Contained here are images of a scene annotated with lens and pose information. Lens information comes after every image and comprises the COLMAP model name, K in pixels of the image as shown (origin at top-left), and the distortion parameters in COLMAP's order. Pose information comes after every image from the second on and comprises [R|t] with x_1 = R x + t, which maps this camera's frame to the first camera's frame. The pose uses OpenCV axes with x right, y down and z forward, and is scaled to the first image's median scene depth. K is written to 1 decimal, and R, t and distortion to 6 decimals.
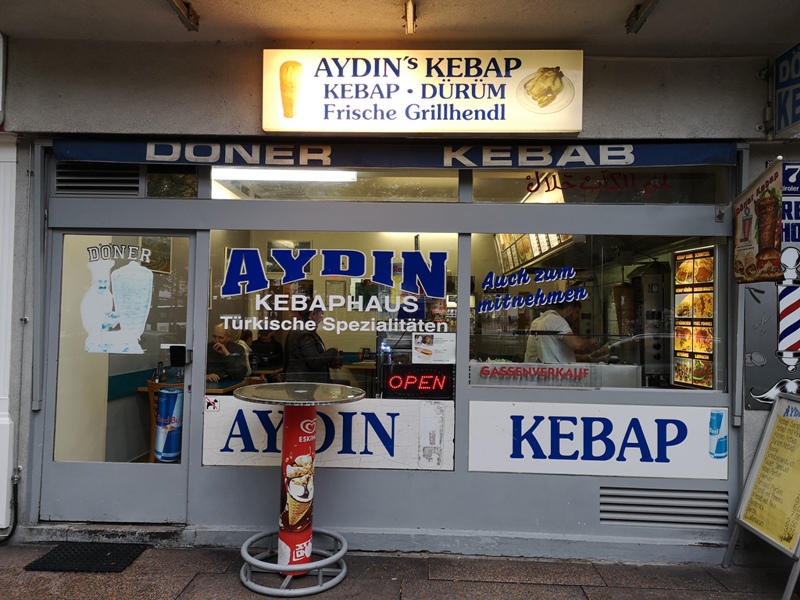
lens RADIAL K [[625.3, 0, 399.8], [0, 625.3, 302.4], [0, 0, 1]] dist [0.050923, -0.006772]
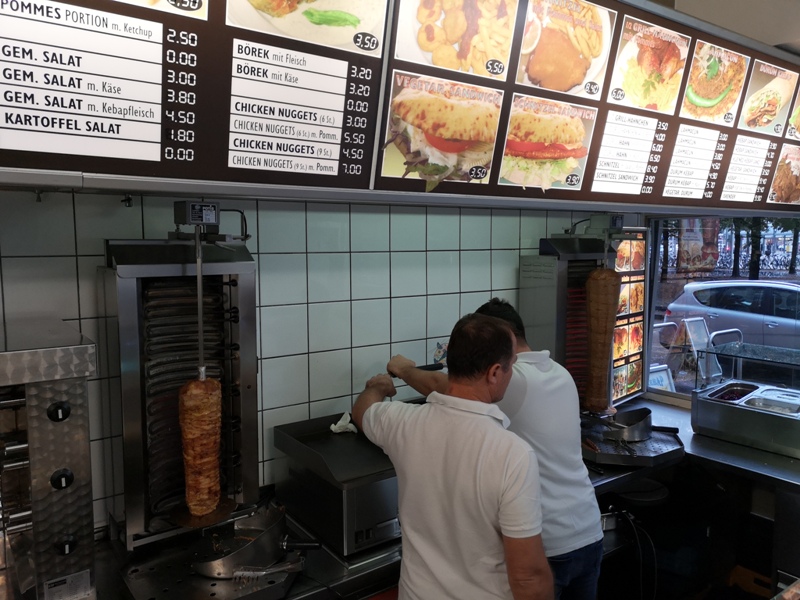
lens RADIAL K [[625.3, 0, 397.3], [0, 625.3, 303.7], [0, 0, 1]] dist [0.050923, -0.006772]
pose [[-0.608961, -0.092116, 0.787833, 0.013915], [-0.024714, 0.994955, 0.097230, -0.059013], [-0.792815, 0.039739, -0.608165, 1.715224]]
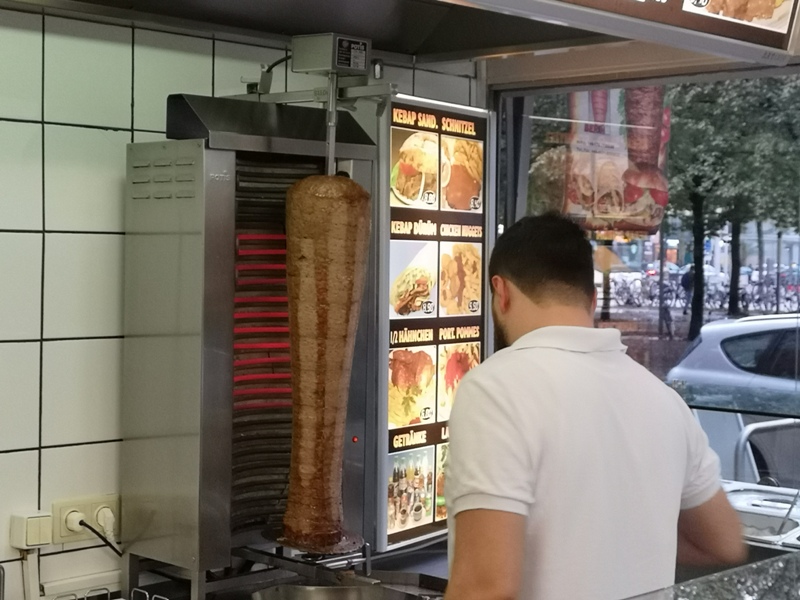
lens RADIAL K [[1450.6, 0, 399.5], [0, 1450.6, 300.5], [0, 0, 1]] dist [0.080184, 0.000000]
pose [[-0.743859, -0.053284, 0.666209, -0.014468], [-0.047883, 0.998504, 0.026398, -0.002878], [-0.666619, -0.012264, -0.745298, 1.560778]]
